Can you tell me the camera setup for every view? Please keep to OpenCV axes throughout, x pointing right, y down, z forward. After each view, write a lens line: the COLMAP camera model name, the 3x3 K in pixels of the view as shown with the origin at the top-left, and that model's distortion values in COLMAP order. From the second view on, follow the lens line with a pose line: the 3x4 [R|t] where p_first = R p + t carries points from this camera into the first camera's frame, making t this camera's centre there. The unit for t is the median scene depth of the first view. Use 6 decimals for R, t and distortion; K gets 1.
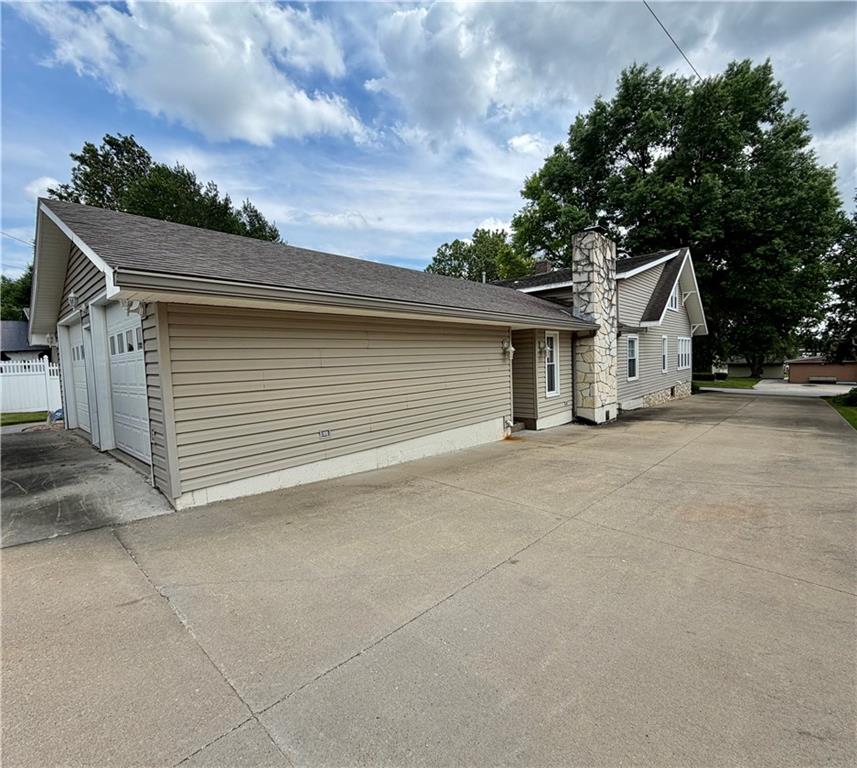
lens RADIAL K [[404.1, 0, 428.5], [0, 404.1, 384.0], [0, 0, 1]] dist [0.001657, -0.000959]
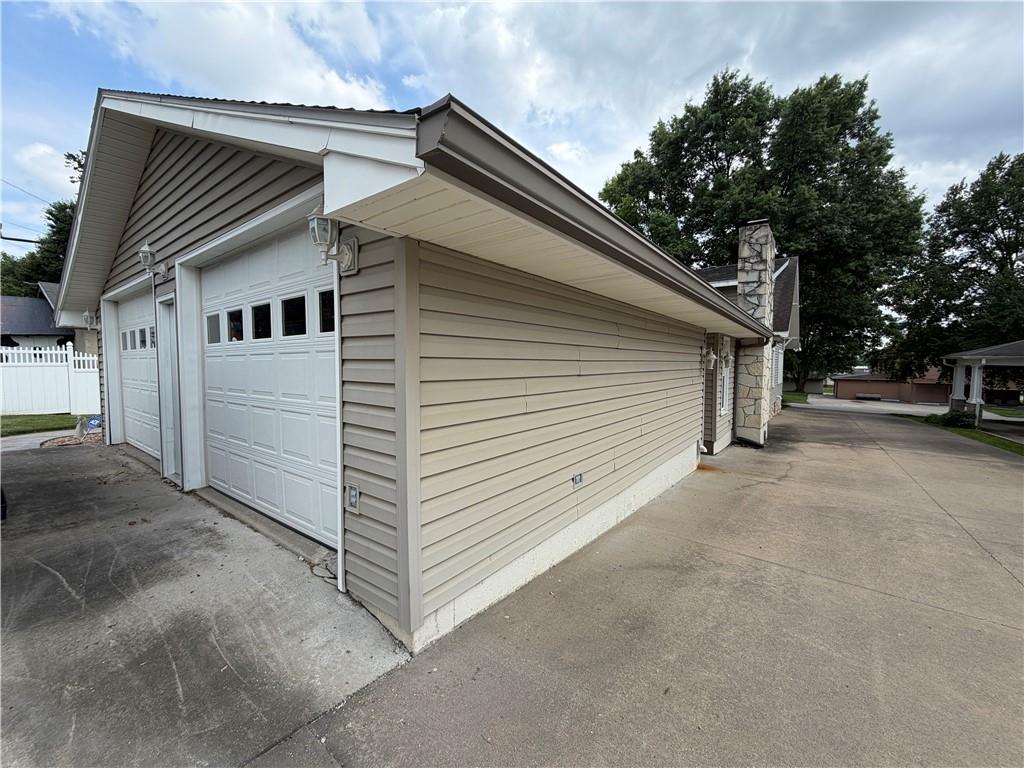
lens RADIAL K [[412.1, 0, 512.0], [0, 412.1, 384.0], [0, 0, 1]] dist [0.000115, 0.000200]
pose [[0.996010, 0.032165, 0.083243, -0.194042], [-0.031237, 0.999435, -0.012428, -0.007425], [-0.083595, 0.009778, 0.996452, 0.165764]]
